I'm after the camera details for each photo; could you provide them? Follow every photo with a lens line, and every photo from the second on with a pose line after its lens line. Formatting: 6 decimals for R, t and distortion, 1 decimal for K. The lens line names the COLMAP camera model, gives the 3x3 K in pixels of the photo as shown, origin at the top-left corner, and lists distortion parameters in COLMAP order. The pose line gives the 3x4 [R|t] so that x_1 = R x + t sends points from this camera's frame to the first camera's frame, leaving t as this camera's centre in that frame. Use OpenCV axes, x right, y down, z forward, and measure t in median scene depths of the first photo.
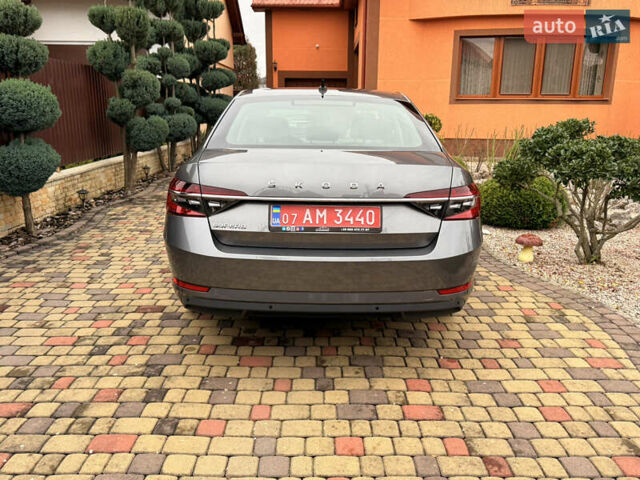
lens RADIAL K [[526.1, 0, 323.0], [0, 526.1, 239.3], [0, 0, 1]] dist [0.074663, -0.127615]
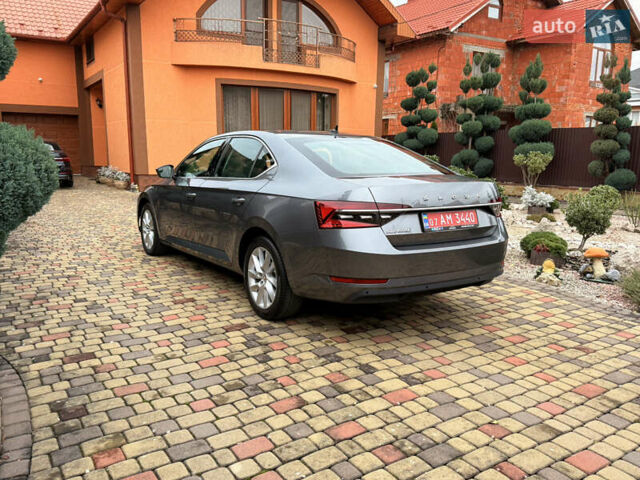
lens RADIAL K [[526.1, 0, 318.9], [0, 526.1, 233.7], [0, 0, 1]] dist [0.074663, -0.127615]
pose [[0.839708, -0.085342, 0.536290, -0.923692], [0.128478, 0.990758, -0.043505, 0.012100], [-0.527621, 0.105433, 0.842912, -0.031597]]
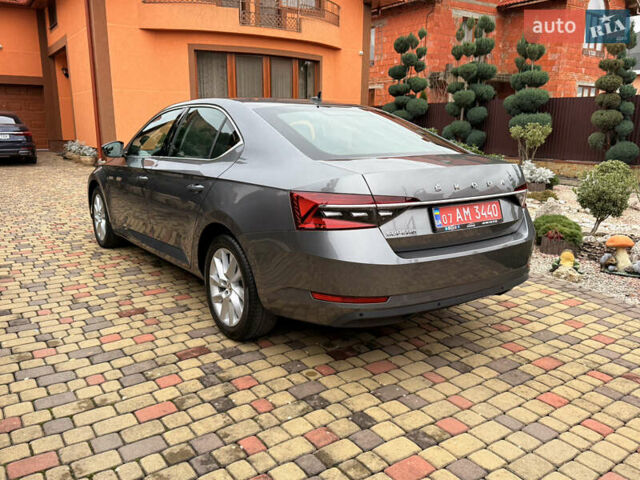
lens RADIAL K [[526.1, 0, 318.5], [0, 526.1, 235.8], [0, 0, 1]] dist [0.074663, -0.127615]
pose [[0.823551, -0.122903, 0.553768, -0.749901], [0.137932, 0.990333, 0.014666, -0.048490], [-0.550217, 0.064304, 0.832542, 0.206068]]
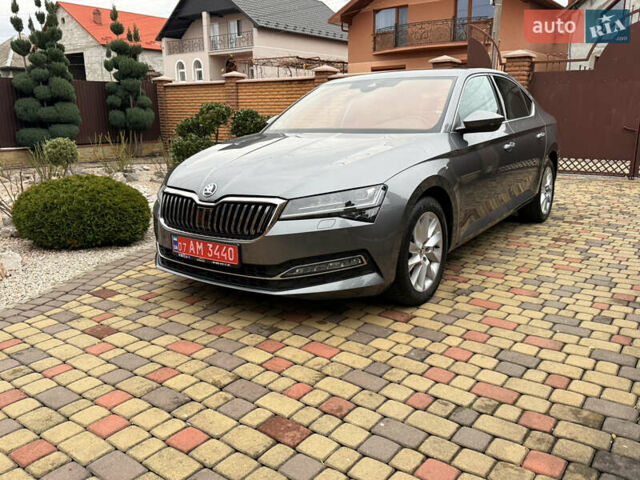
lens RADIAL K [[526.1, 0, 324.7], [0, 526.1, 239.7], [0, 0, 1]] dist [0.074663, -0.127615]
pose [[-0.810260, -0.135356, 0.570226, -0.769848], [0.139186, 0.900685, 0.411574, -0.678225], [-0.569303, 0.412850, -0.710949, 3.075787]]
